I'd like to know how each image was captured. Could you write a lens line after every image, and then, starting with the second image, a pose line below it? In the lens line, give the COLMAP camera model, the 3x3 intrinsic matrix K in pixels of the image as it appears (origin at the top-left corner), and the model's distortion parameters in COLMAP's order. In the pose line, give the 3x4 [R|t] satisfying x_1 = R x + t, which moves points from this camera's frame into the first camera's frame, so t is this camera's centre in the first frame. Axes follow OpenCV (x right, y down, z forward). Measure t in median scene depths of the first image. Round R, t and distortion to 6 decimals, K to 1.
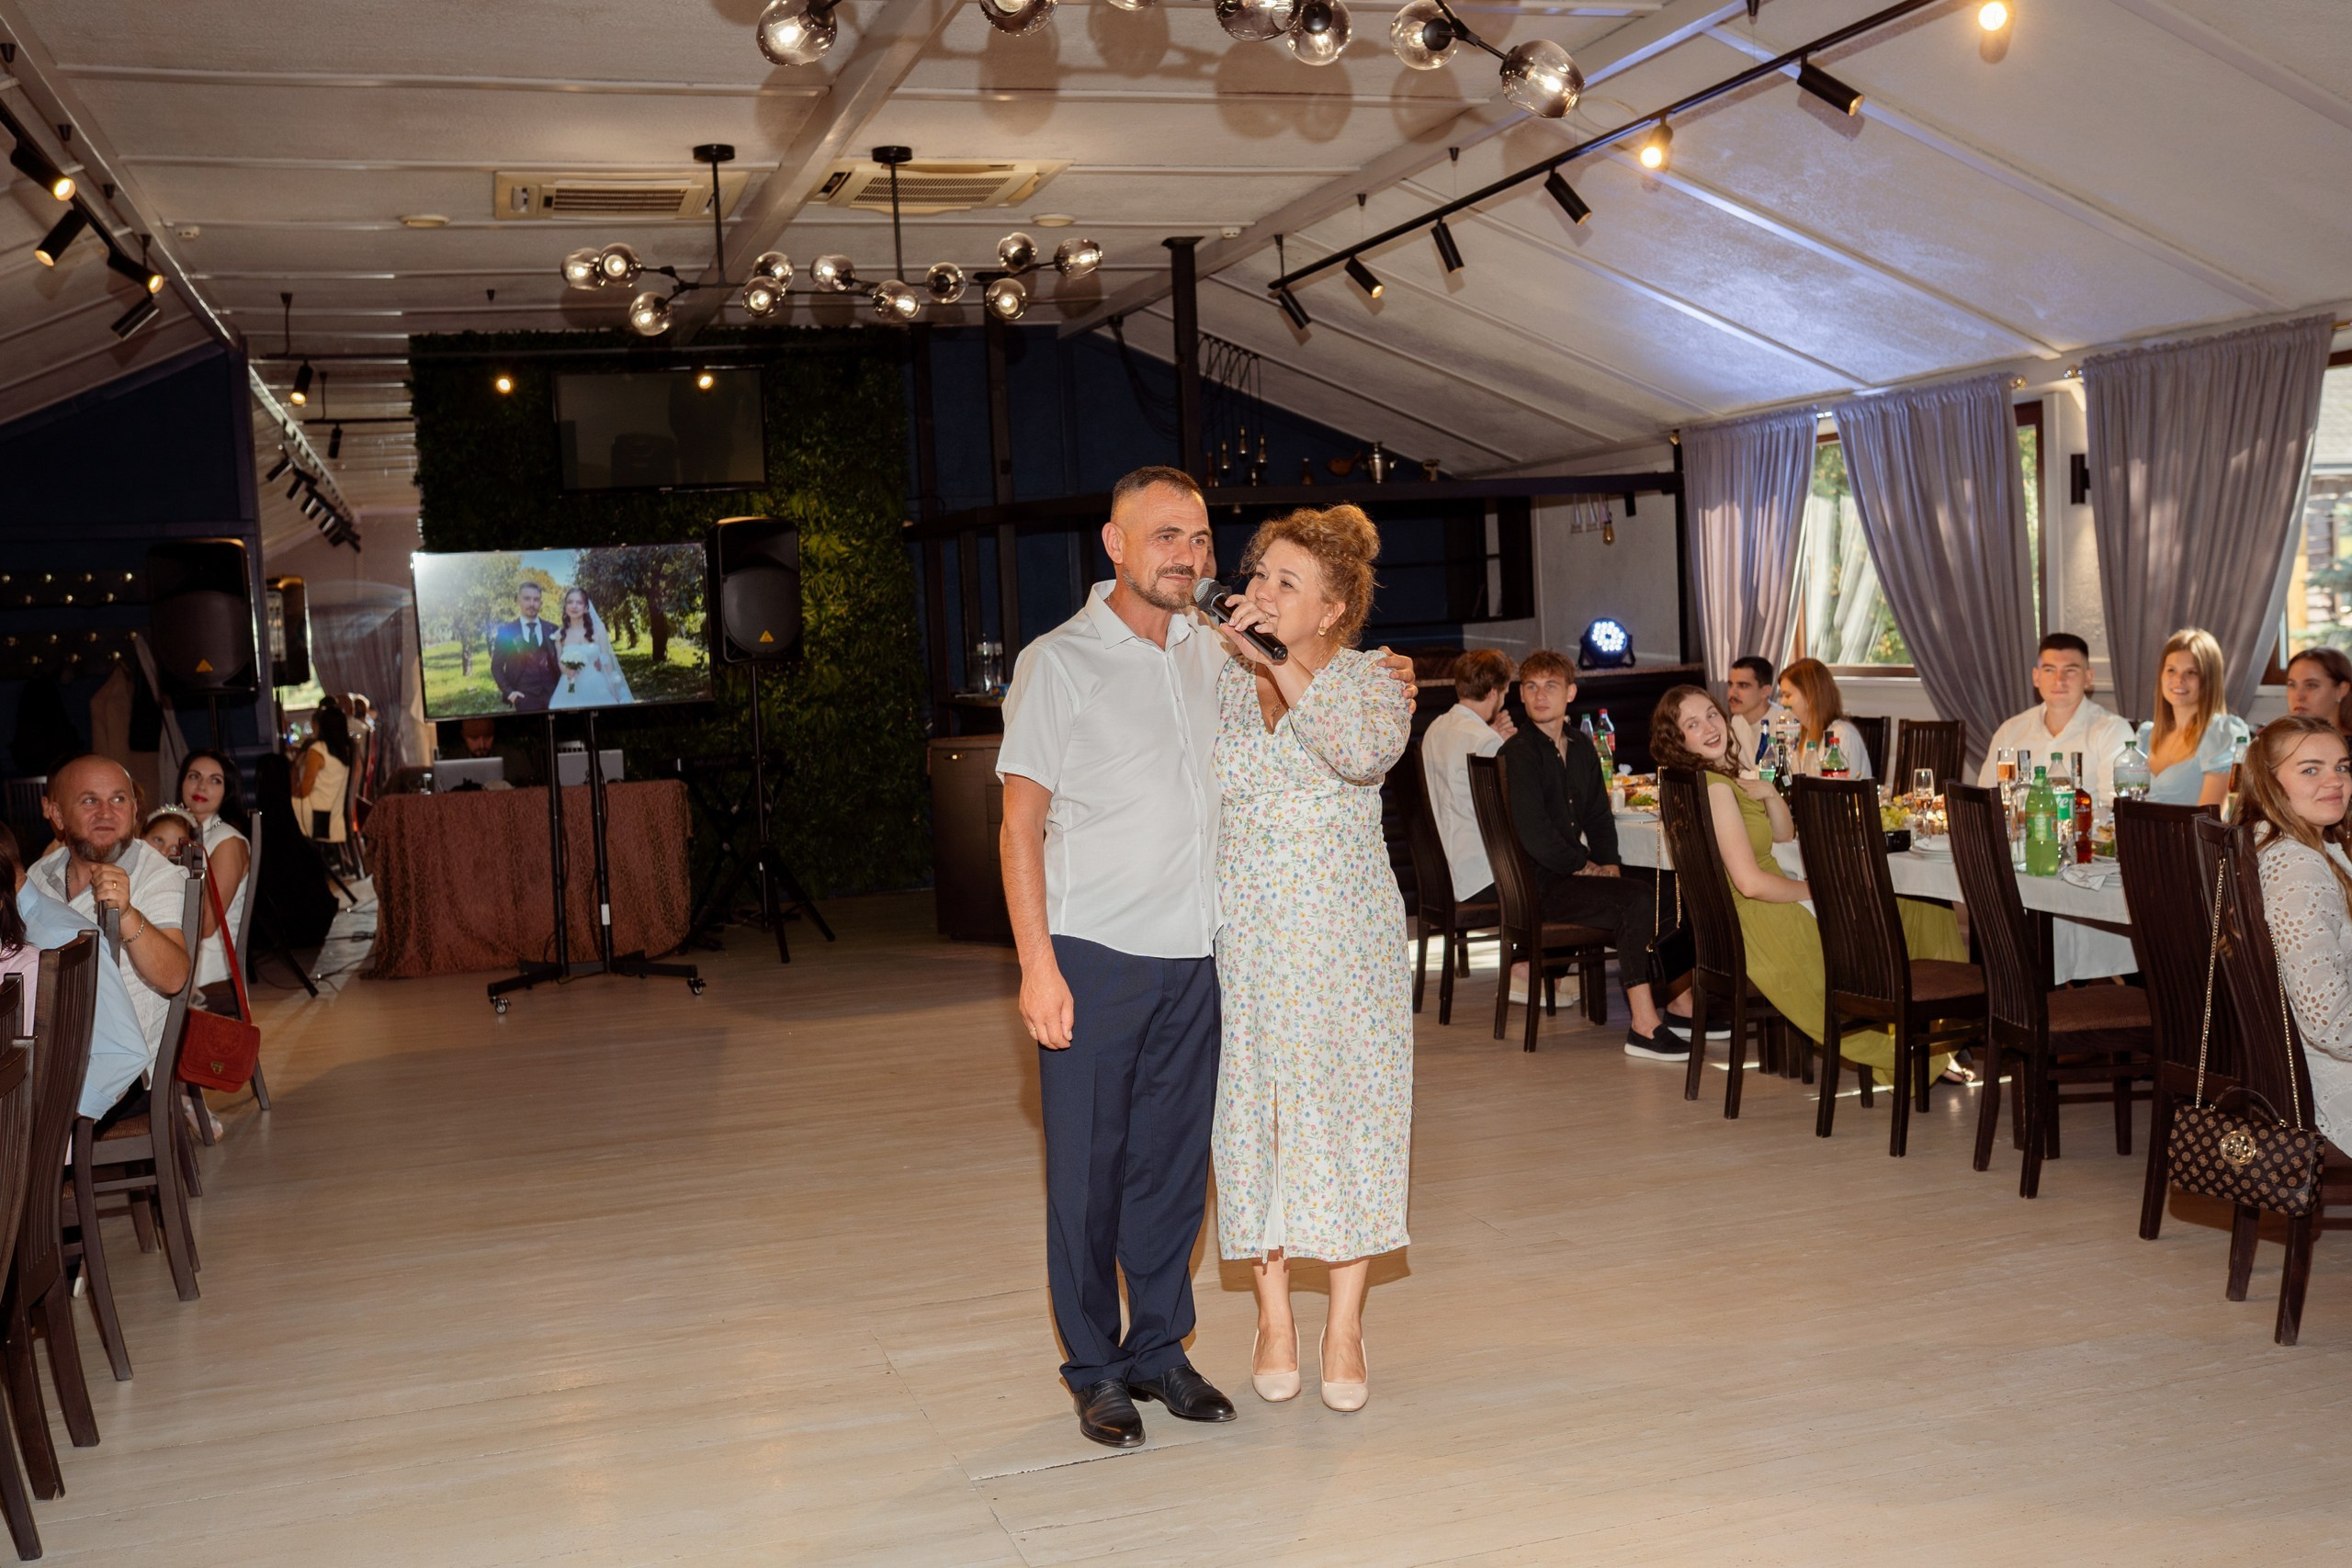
lens RADIAL K [[2244.8, 0, 1176.0], [0, 2244.8, 784.0], [0, 0, 1]] dist [-0.073112, 0.113415]
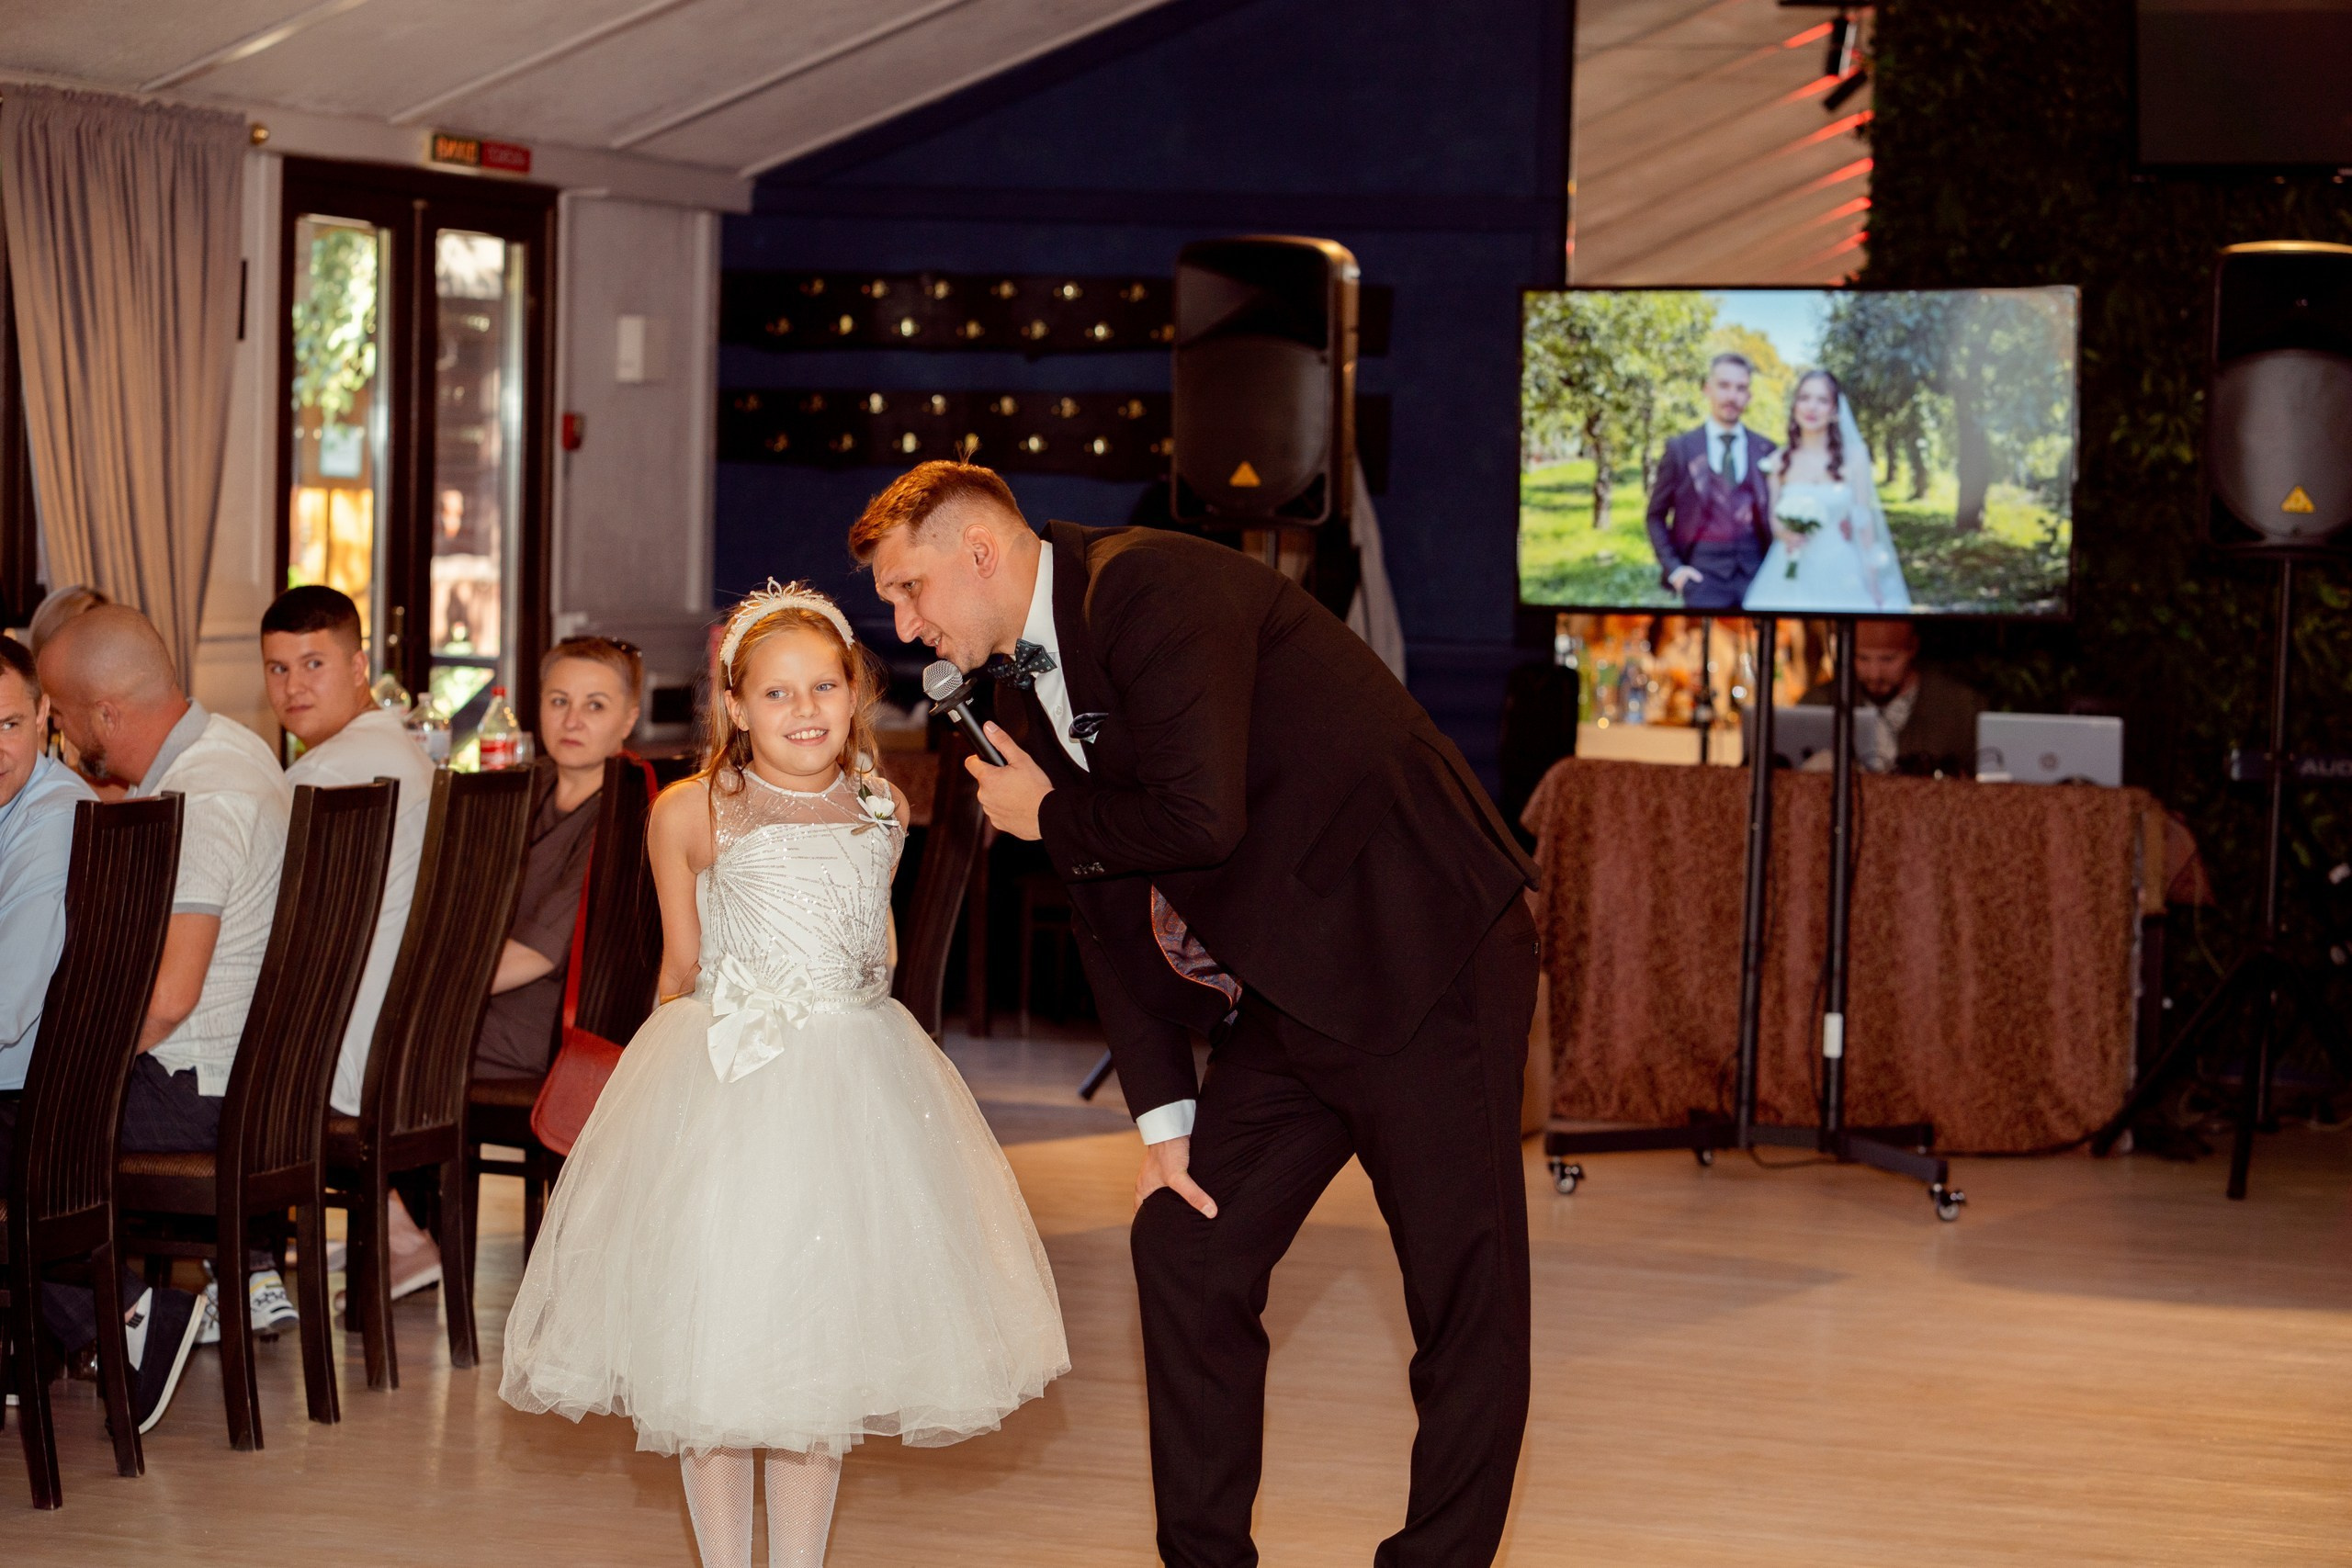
lens RADIAL K [[5577.2, 0, 1176.0], [0, 5577.2, 784.0], [0, 0, 1]] dist [0.075381, -2.892055]
pose [[0.779457, 0.102265, -0.618052, 0.392074], [-0.108935, 0.993681, 0.027033, -0.014215], [0.616911, 0.046257, 0.785672, -0.057181]]
